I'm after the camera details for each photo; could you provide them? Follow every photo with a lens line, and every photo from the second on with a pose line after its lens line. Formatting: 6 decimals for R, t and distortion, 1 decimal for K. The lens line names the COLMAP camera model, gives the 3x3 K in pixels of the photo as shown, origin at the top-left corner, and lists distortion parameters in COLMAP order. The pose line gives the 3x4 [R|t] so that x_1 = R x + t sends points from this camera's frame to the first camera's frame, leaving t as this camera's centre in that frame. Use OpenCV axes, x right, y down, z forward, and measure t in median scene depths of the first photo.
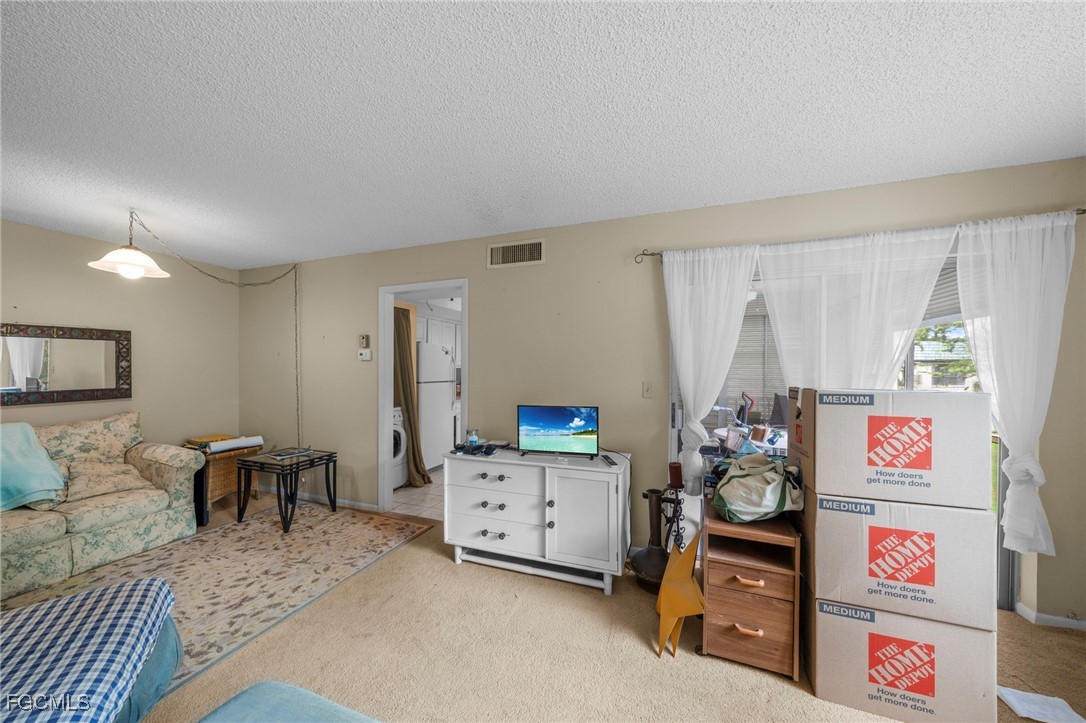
lens RADIAL K [[360.4, 0, 540.7], [0, 360.4, 368.0], [0, 0, 1]] dist [-0.000332, -0.000034]
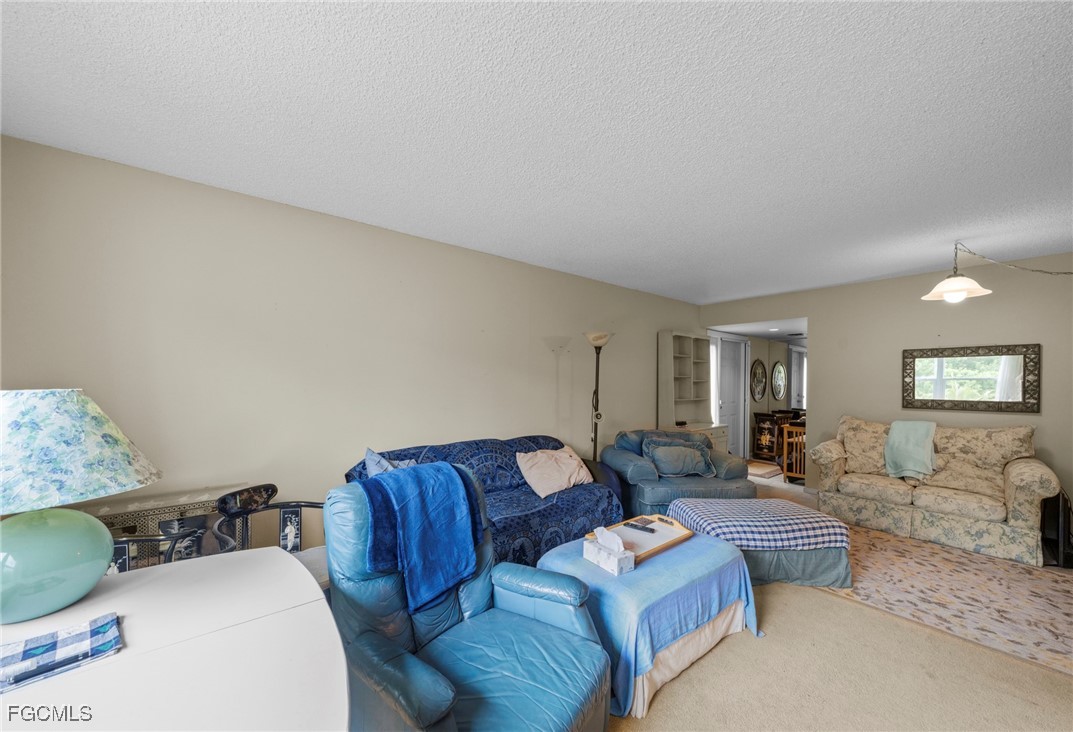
lens RADIAL K [[439.4, 0, 536.5], [0, 439.4, 366.0], [0, 0, 1]] dist [0.000156, 0.000034]
pose [[-0.457394, -0.034070, -0.888611, 0.643053], [-0.011529, 0.999409, -0.032384, 0.013053], [0.889190, -0.004567, -0.457516, 0.420409]]
